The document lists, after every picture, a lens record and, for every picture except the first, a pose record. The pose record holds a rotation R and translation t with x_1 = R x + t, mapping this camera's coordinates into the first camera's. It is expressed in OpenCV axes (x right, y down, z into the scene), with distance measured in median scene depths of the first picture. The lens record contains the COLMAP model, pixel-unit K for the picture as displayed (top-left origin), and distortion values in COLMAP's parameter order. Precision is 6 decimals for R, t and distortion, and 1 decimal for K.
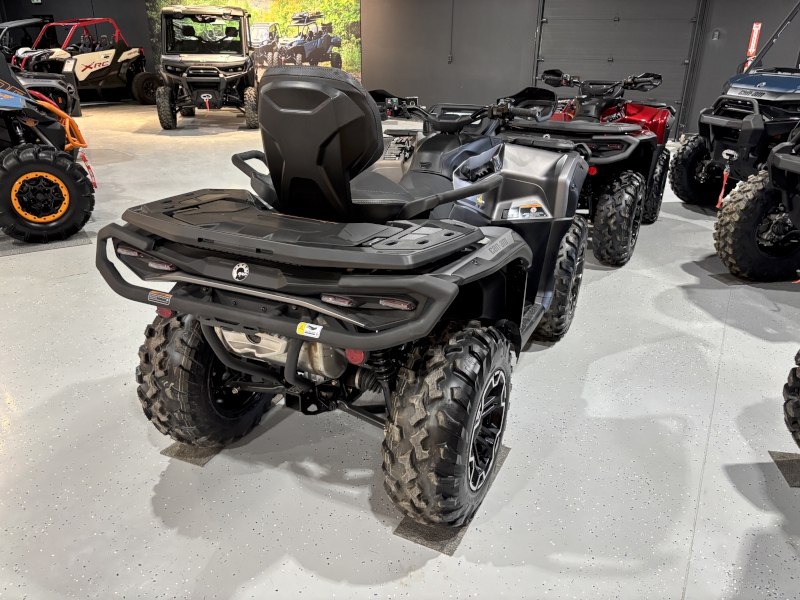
lens RADIAL K [[606.0, 0, 400.0], [0, 606.0, 300.0], [0, 0, 1]] dist [-0.003897, -0.011993]
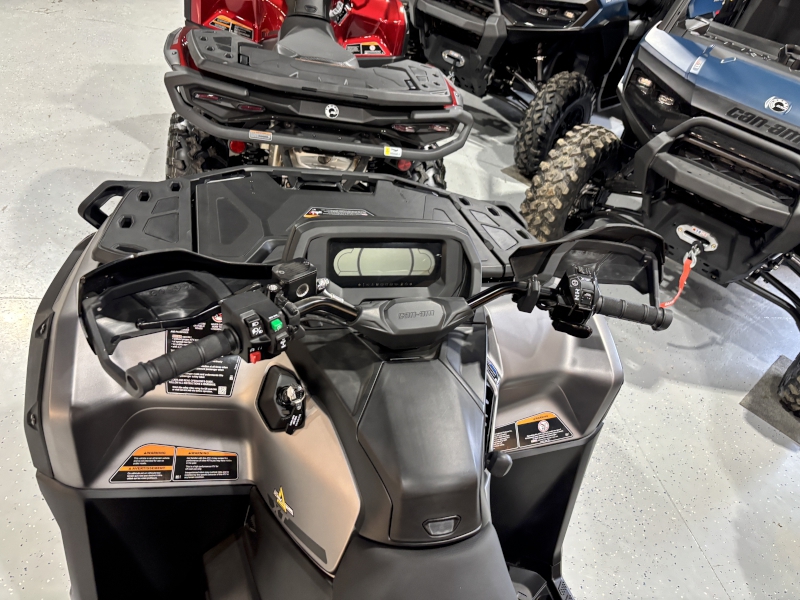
lens RADIAL K [[606.0, 0, 400.0], [0, 606.0, 300.0], [0, 0, 1]] dist [-0.003897, -0.011993]
pose [[0.743736, -0.293580, 0.600556, -0.095913], [0.072948, 0.928678, 0.363642, -0.305533], [-0.664481, -0.226645, 0.712108, 0.524094]]
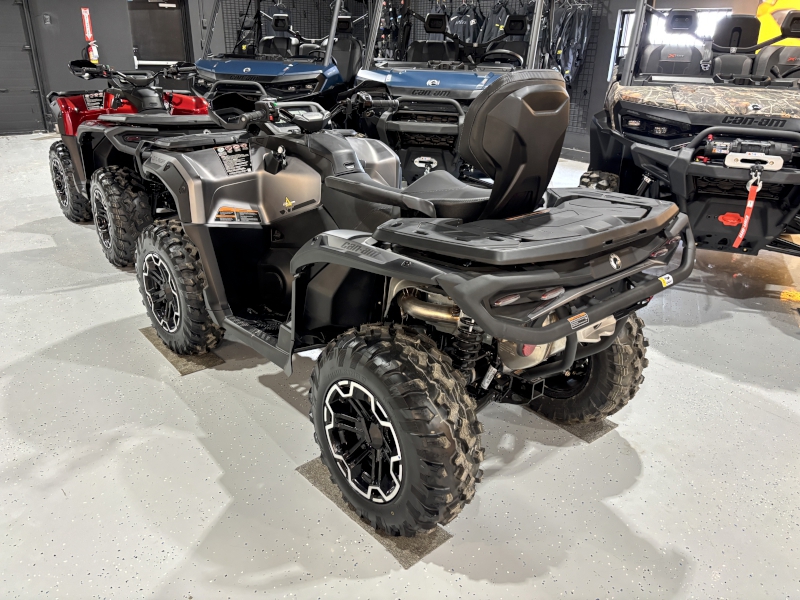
lens RADIAL K [[606.0, 0, 400.0], [0, 606.0, 300.0], [0, 0, 1]] dist [-0.003897, -0.011993]
pose [[0.390876, -0.350883, 0.850939, -0.550375], [0.326338, 0.917262, 0.228329, -0.144848], [-0.860651, 0.188445, 0.473042, 0.331986]]
